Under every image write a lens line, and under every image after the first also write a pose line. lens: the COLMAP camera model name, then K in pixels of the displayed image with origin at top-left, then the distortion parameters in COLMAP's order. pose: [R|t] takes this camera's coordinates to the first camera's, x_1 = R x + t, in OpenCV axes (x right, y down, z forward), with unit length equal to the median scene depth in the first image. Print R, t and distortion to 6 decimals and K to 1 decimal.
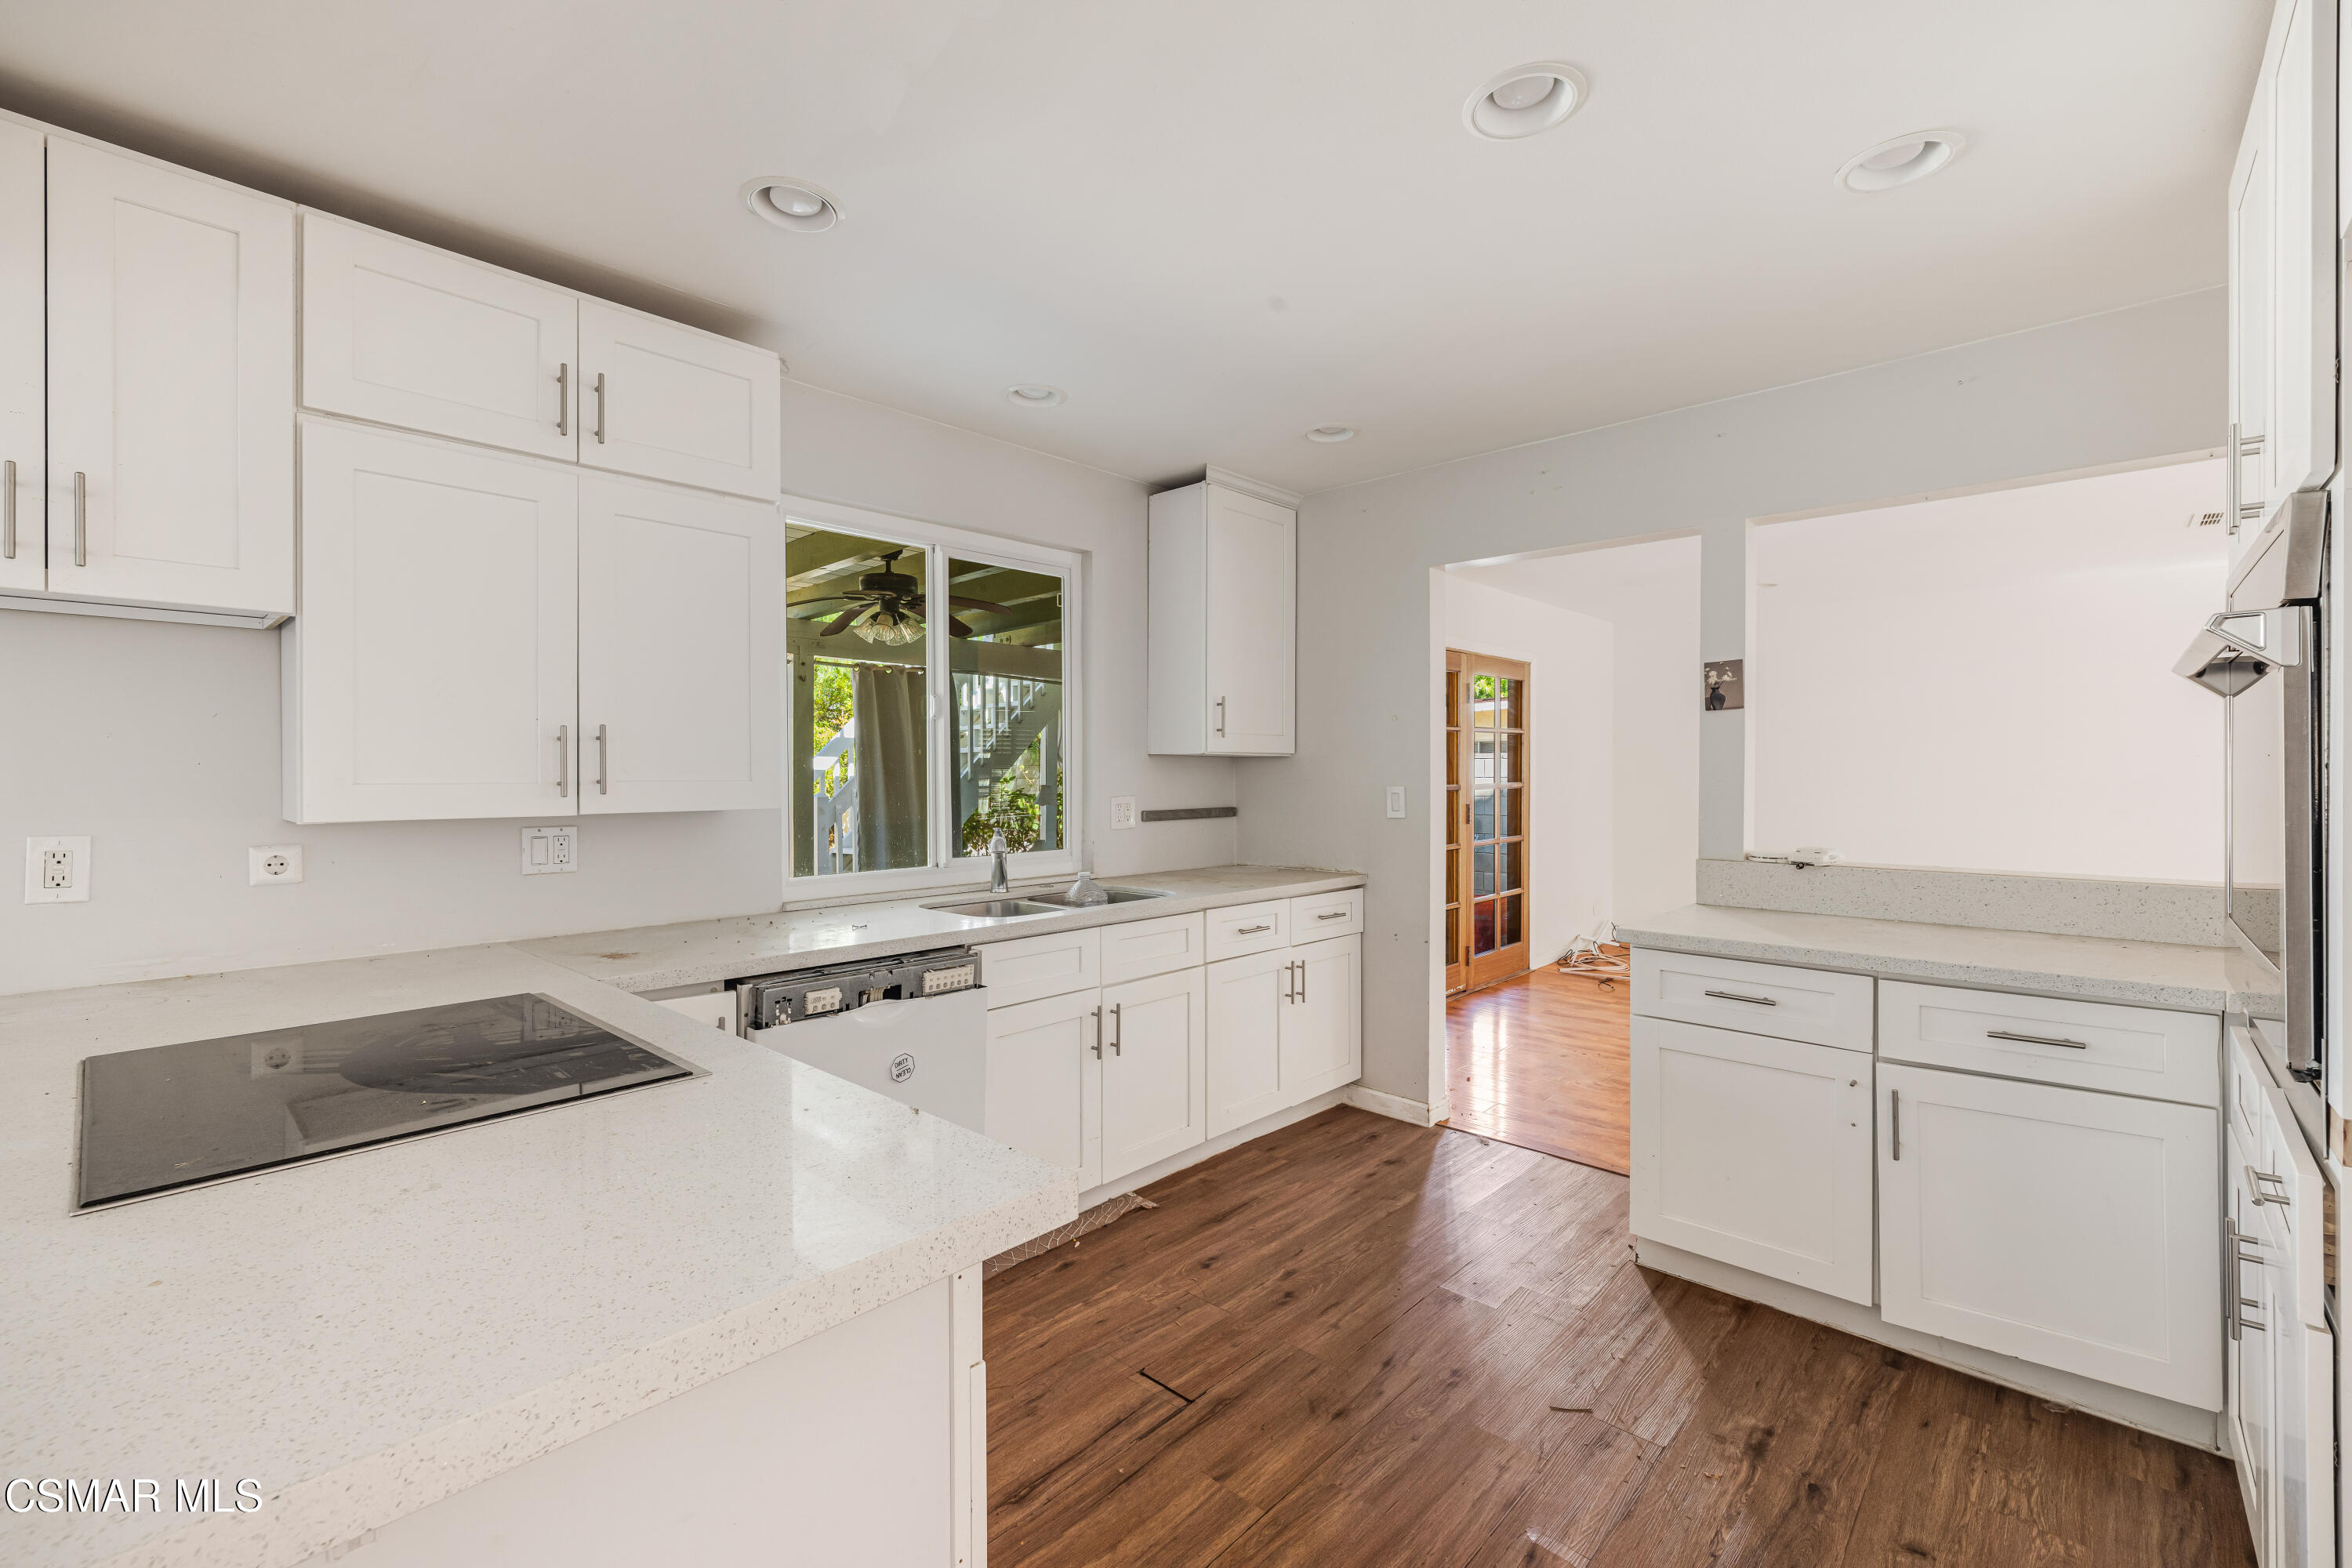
lens RADIAL K [[983.7, 0, 1180.7], [0, 983.7, 776.2], [0, 0, 1]] dist [-0.000060, -0.000072]
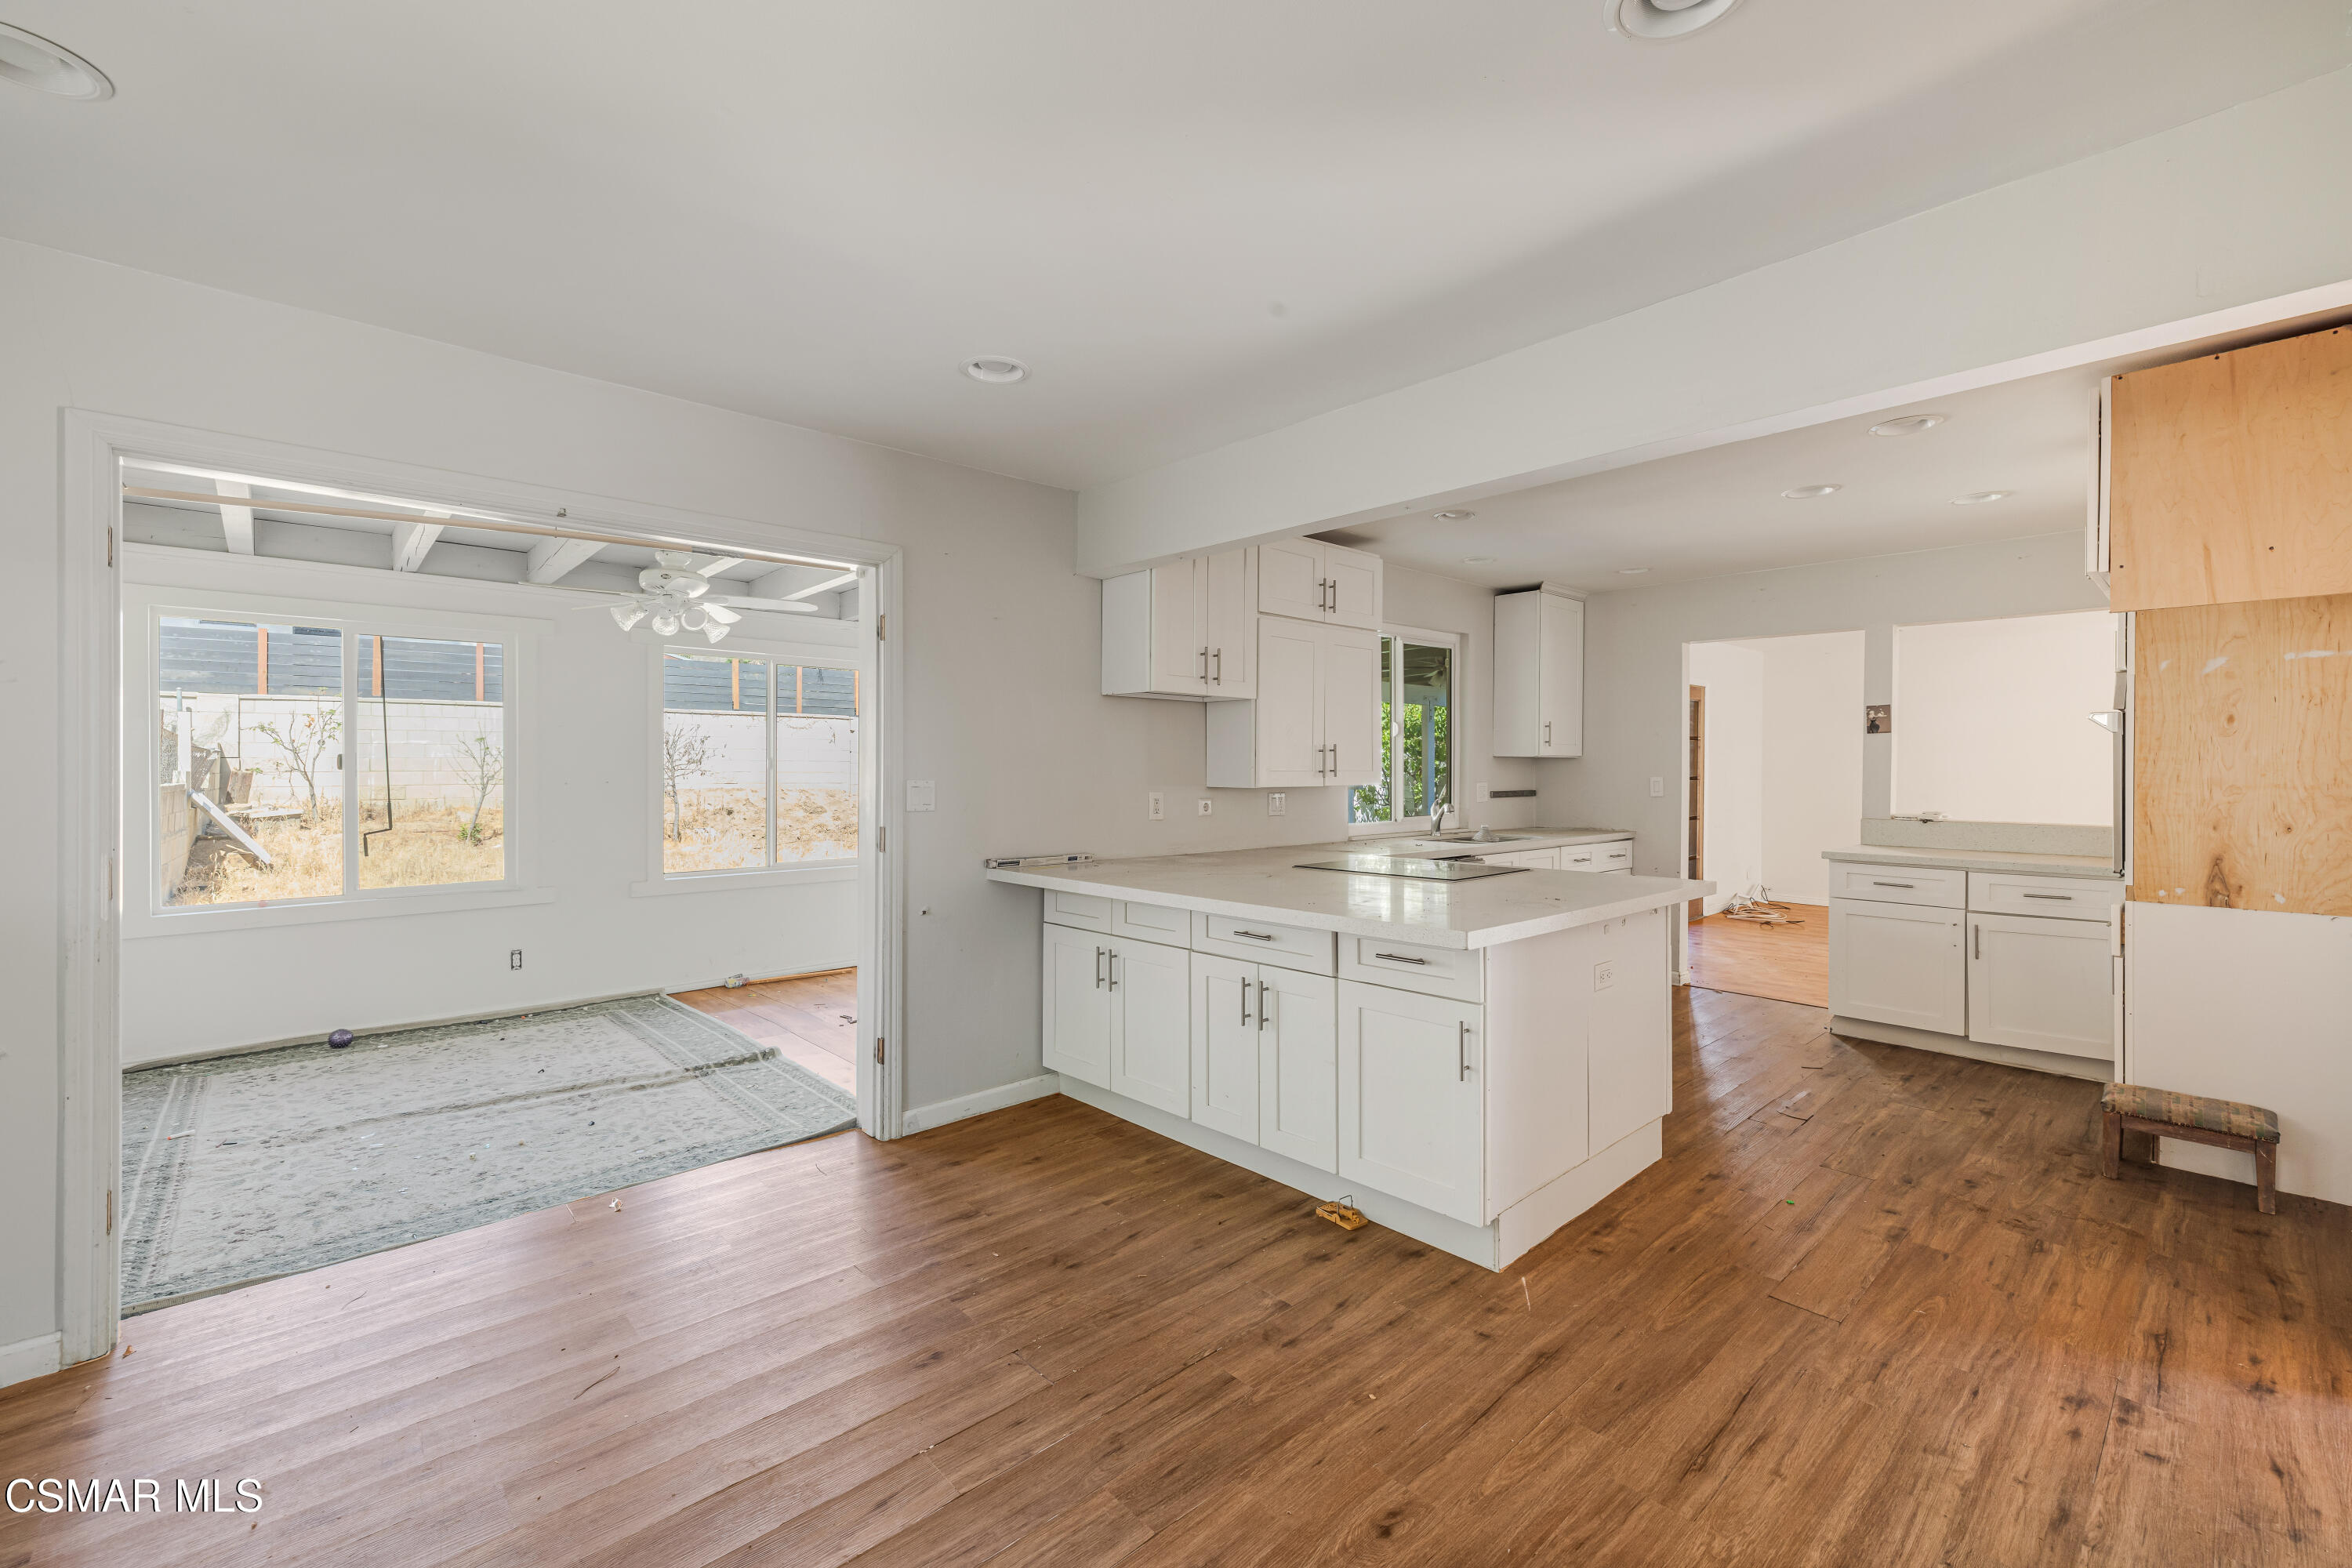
lens RADIAL K [[990.3, 0, 1170.5], [0, 990.3, 773.0], [0, 0, 1]] dist [0.008699, 0.000190]
pose [[0.997126, 0.005002, -0.075602, -0.612912], [-0.004860, 0.999986, 0.002060, 0.006058], [0.075611, -0.001687, 0.997136, -0.924713]]
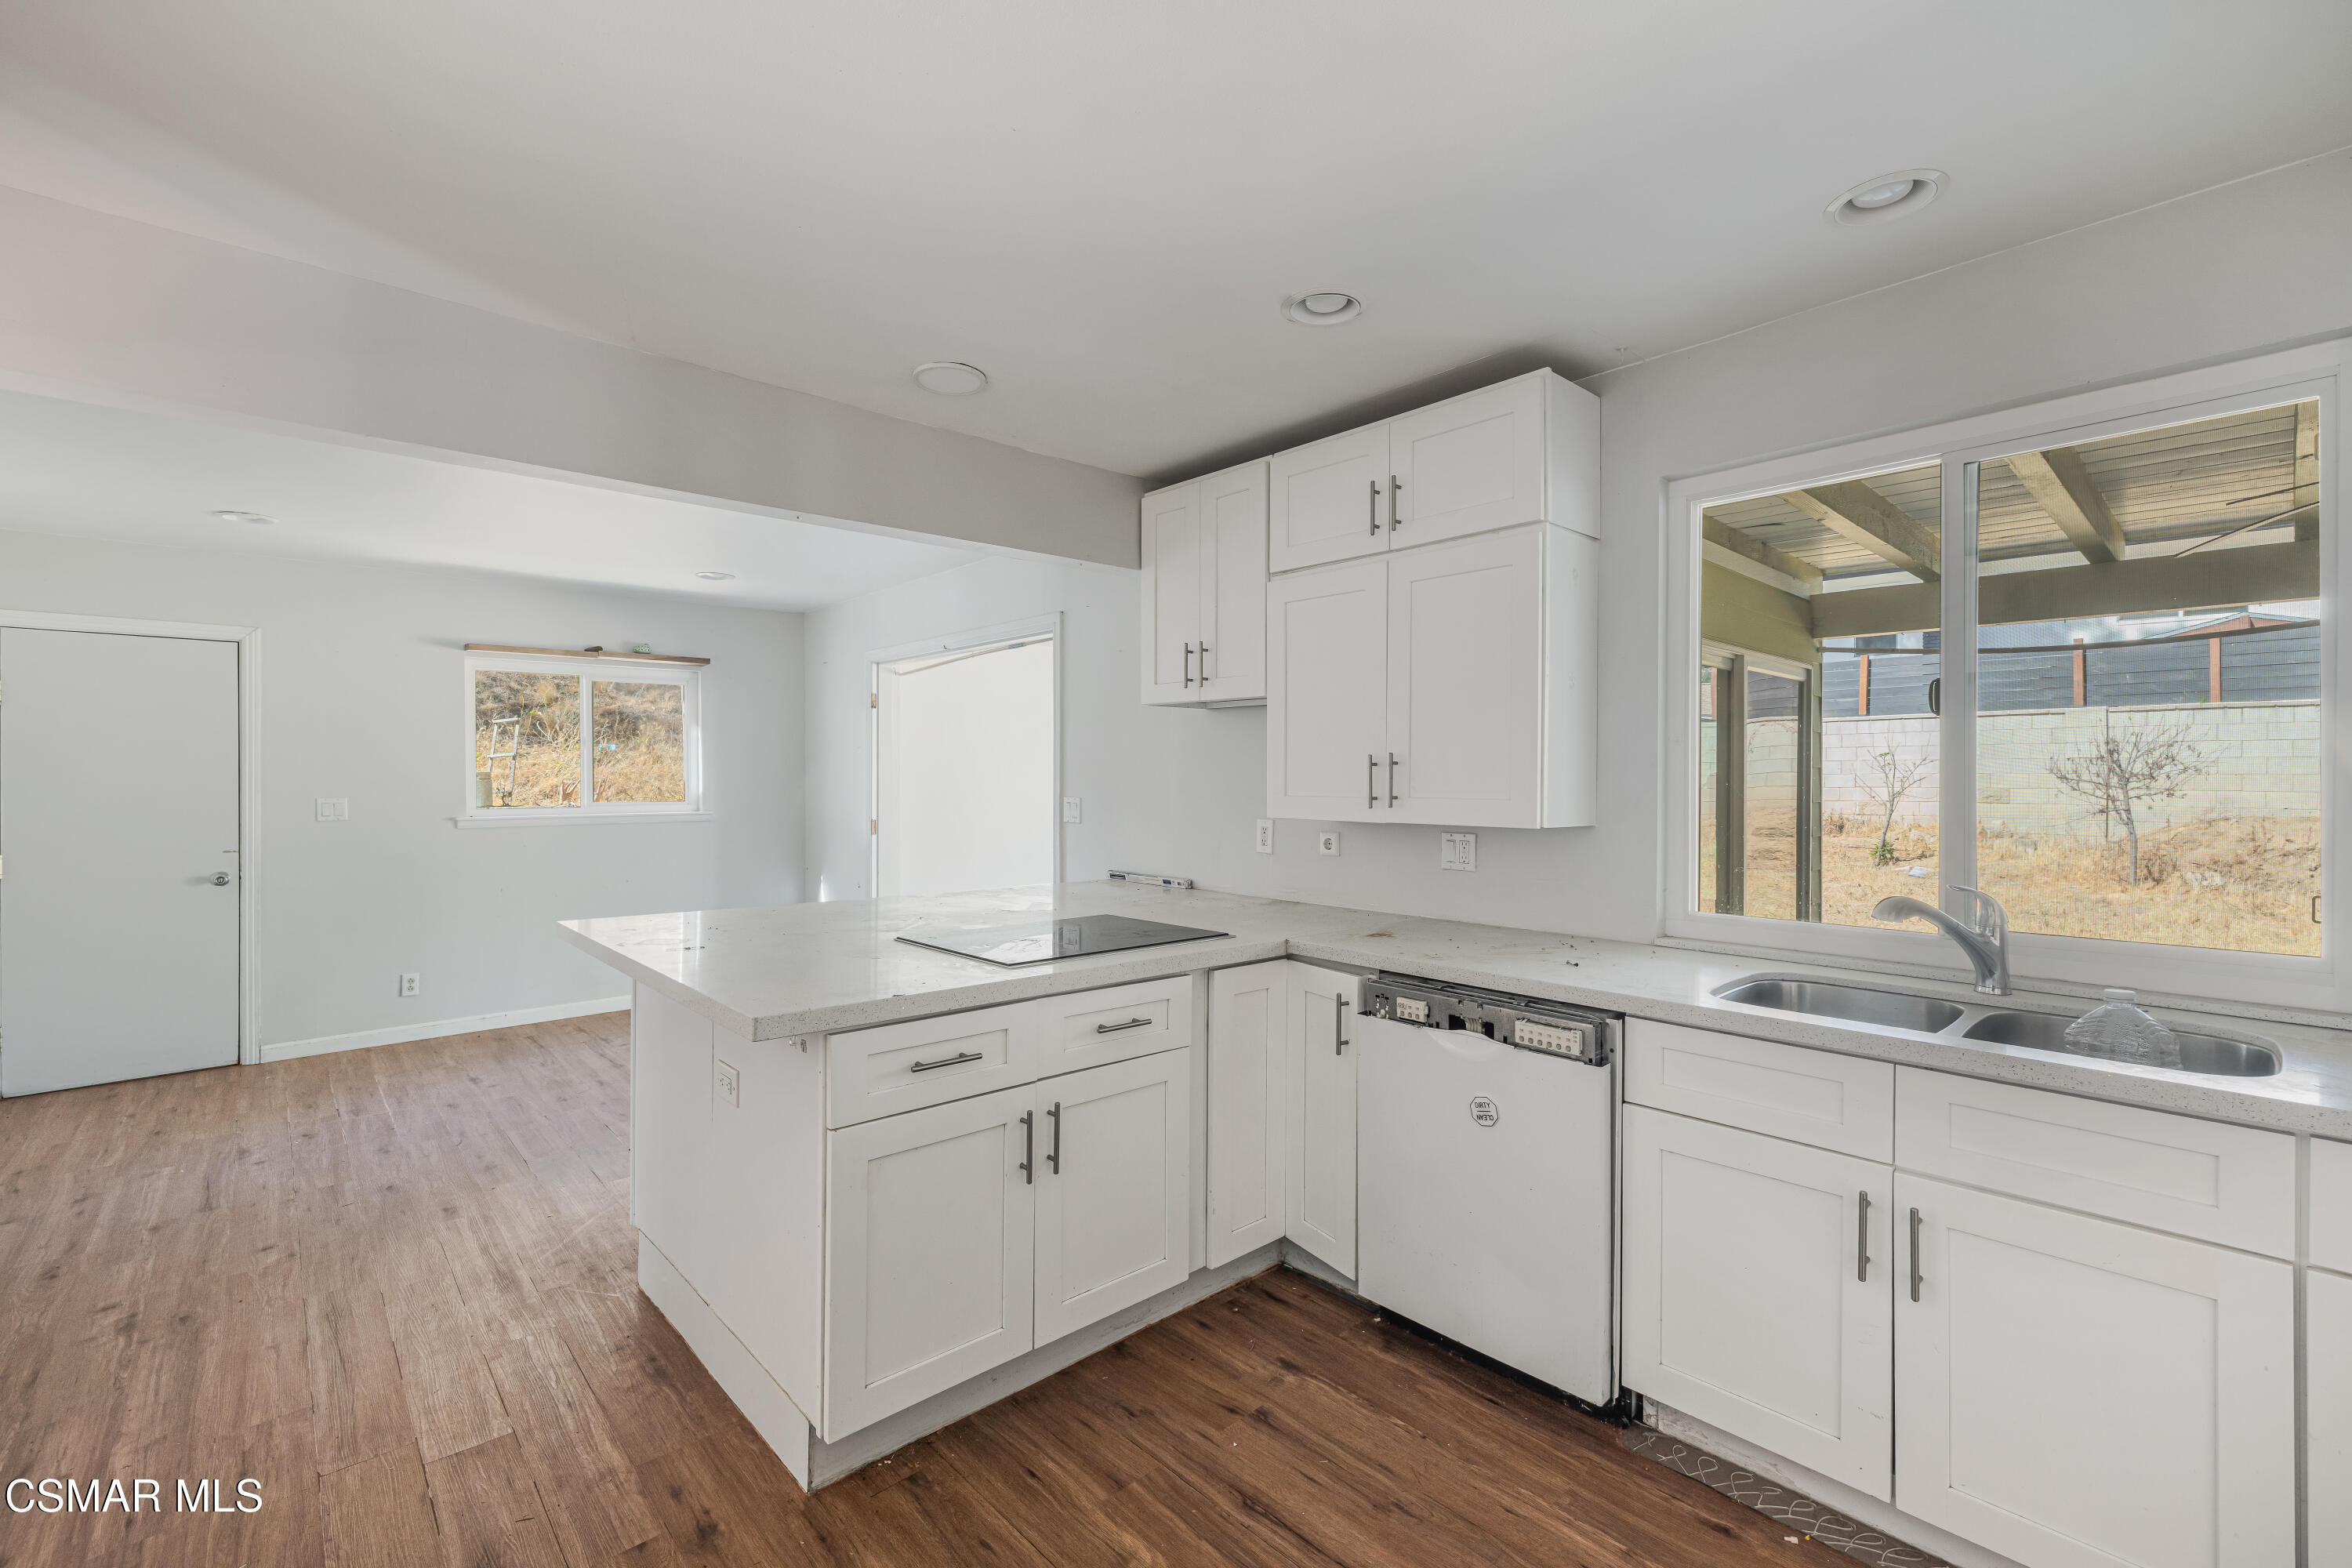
lens RADIAL K [[1006.8, 0, 1176.0], [0, 1006.8, 784.0], [0, 0, 1]] dist [0.001812, -0.000177]
pose [[-0.078355, 0.008481, -0.996889, 0.571729], [-0.004859, 0.999949, 0.008889, -0.017466], [0.996914, 0.005540, -0.078310, 0.648661]]
